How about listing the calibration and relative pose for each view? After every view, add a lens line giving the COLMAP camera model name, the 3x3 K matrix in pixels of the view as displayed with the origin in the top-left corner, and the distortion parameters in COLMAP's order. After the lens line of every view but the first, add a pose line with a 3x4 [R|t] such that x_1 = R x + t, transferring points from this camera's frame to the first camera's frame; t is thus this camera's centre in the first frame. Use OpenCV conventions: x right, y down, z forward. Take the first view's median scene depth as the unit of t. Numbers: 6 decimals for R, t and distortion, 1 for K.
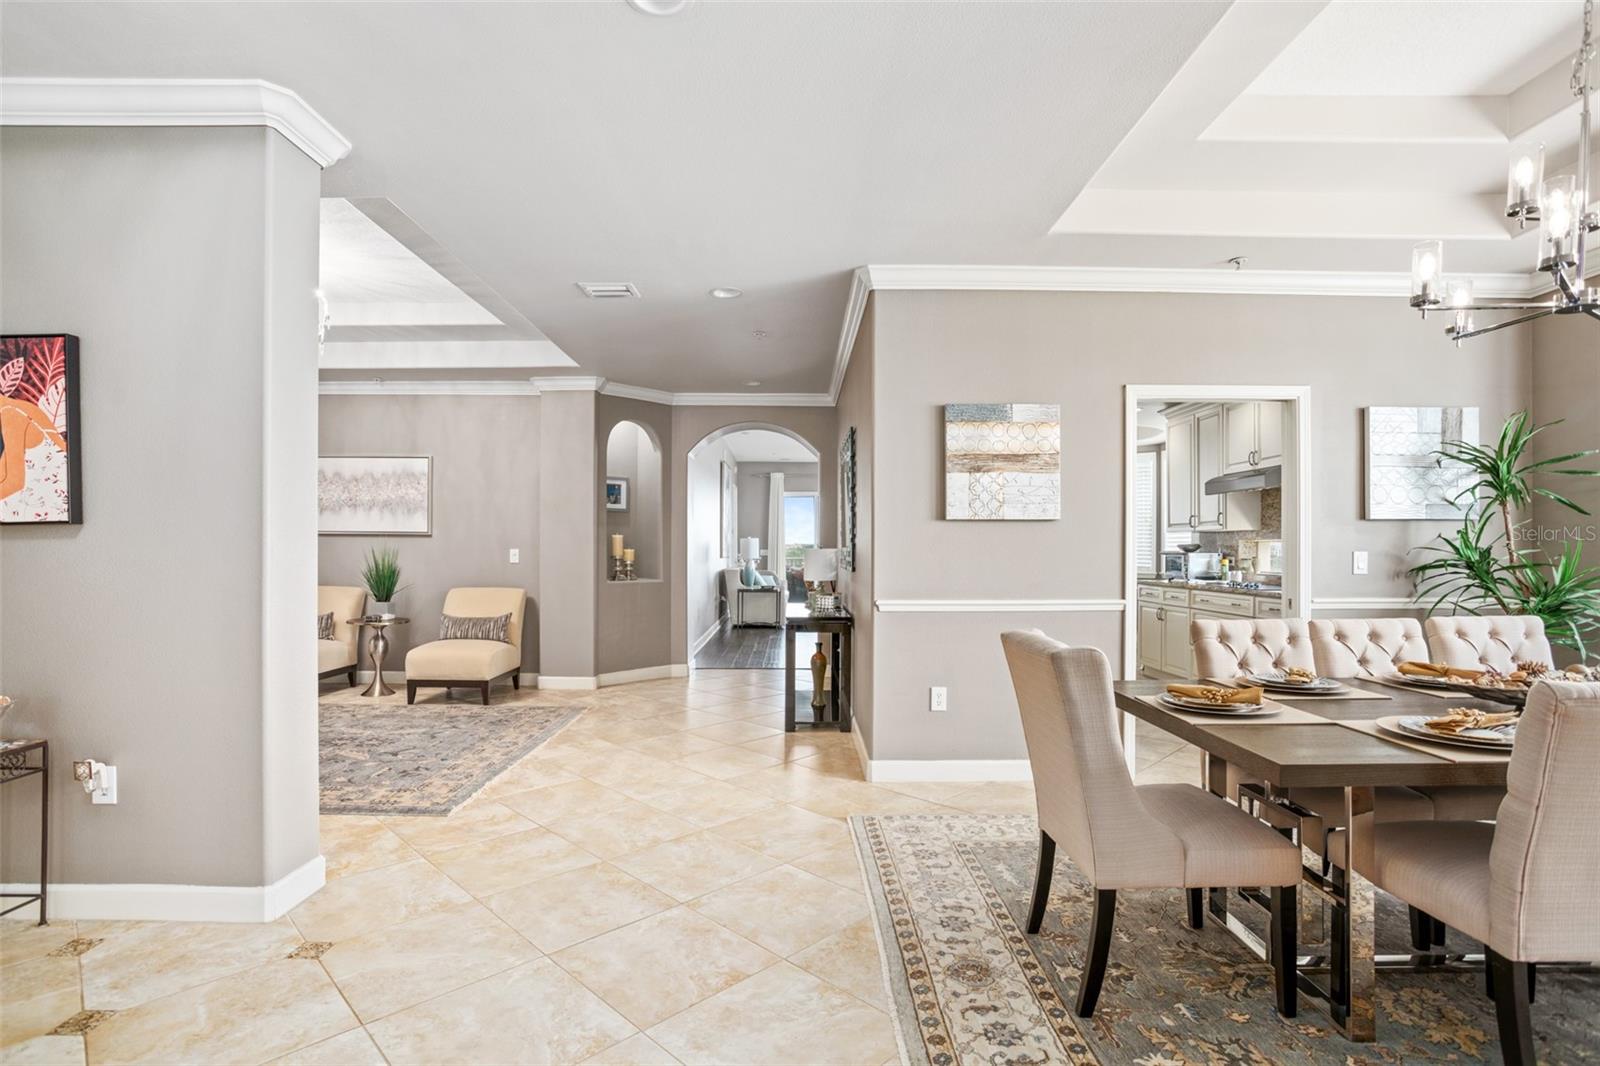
lens RADIAL K [[771.4, 0, 793.9], [0, 771.4, 554.5], [0, 0, 1]] dist [-0.051622, 0.027864]
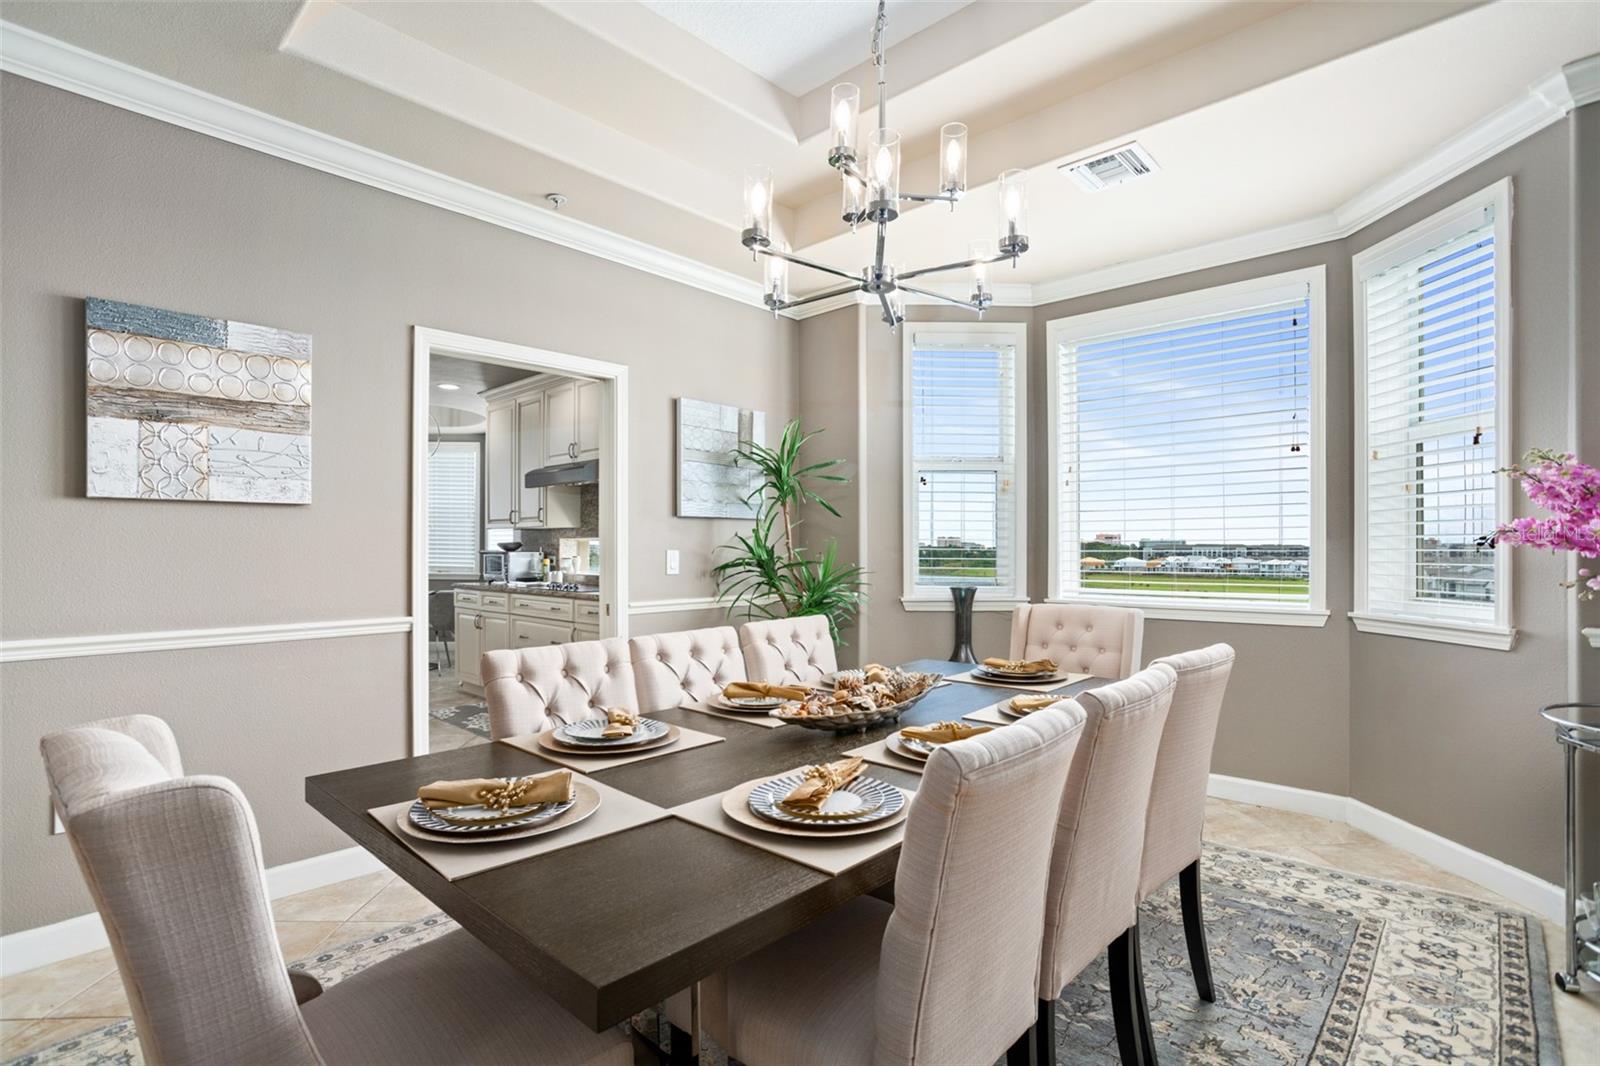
lens RADIAL K [[782.6, 0, 789.1], [0, 782.6, 544.2], [0, 0, 1]] dist [-0.050092, 0.030252]
pose [[0.690457, 0.002777, 0.723368, 0.146924], [0.005588, 0.999942, -0.009173, -0.001731], [-0.723352, 0.010376, 0.690401, 0.225375]]
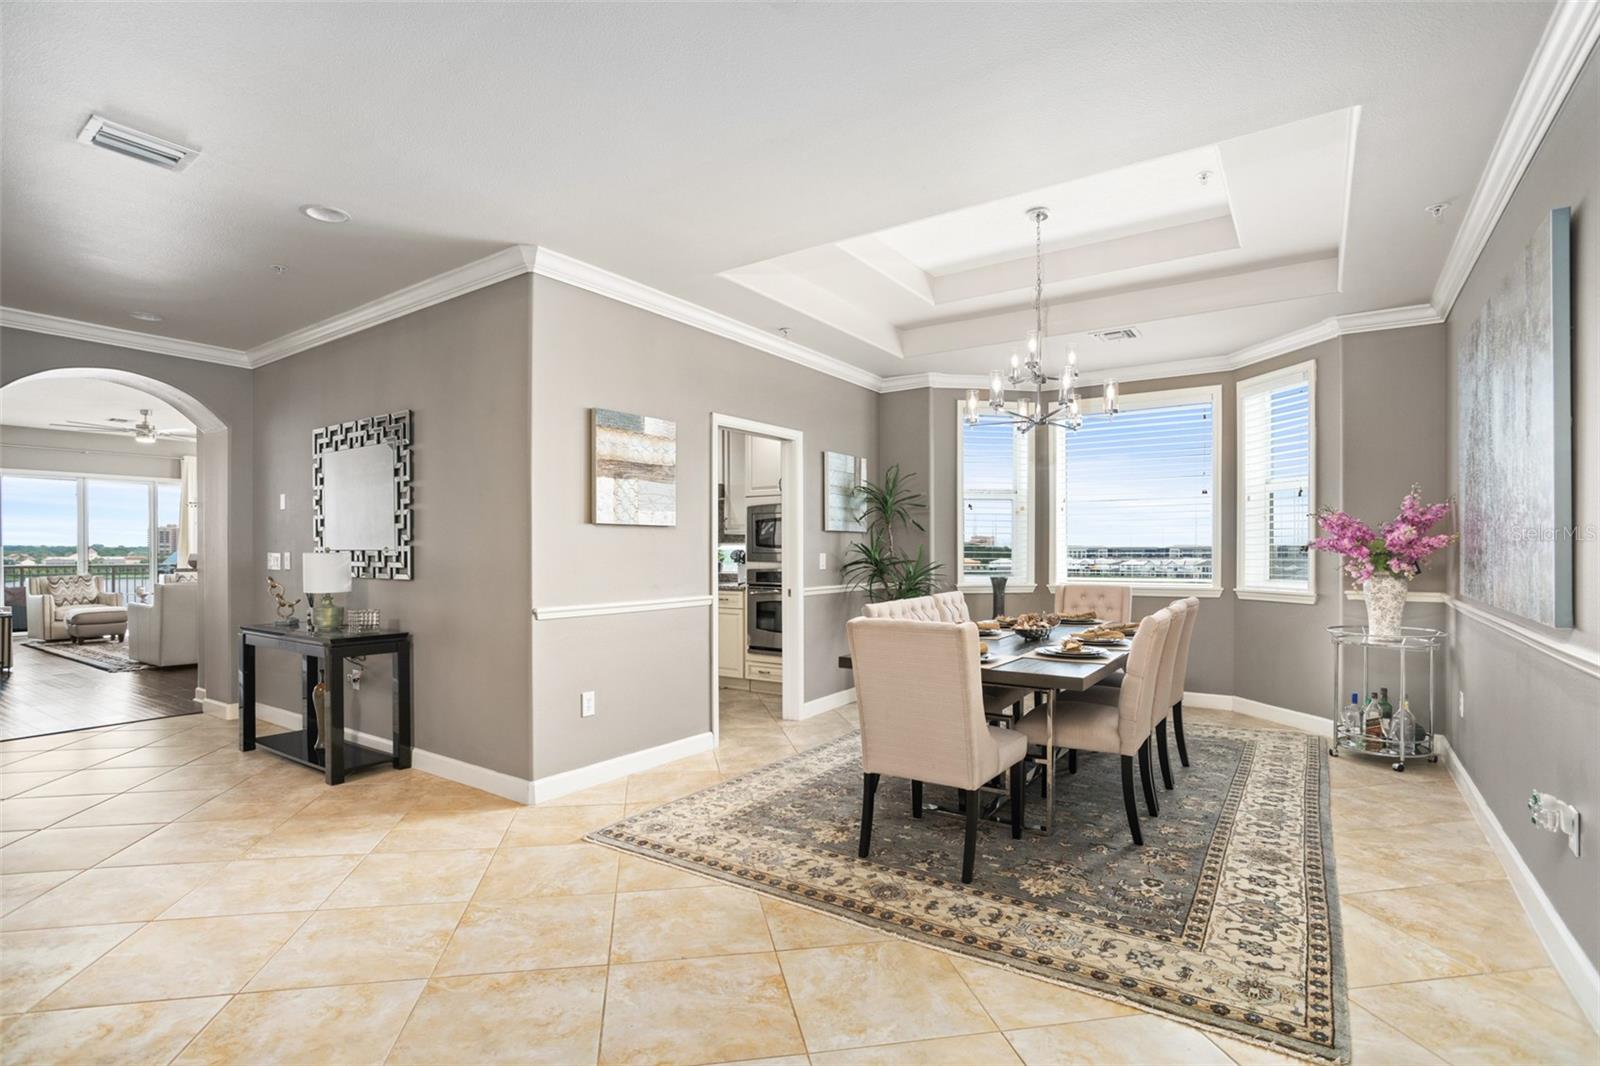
lens RADIAL K [[771.4, 0, 793.9], [0, 771.4, 554.5], [0, 0, 1]] dist [-0.051622, 0.027864]
pose [[0.576057, -0.005983, 0.817388, -0.473527], [0.007232, 0.999971, 0.002222, -0.005261], [-0.817378, 0.004631, 0.576083, 0.214634]]
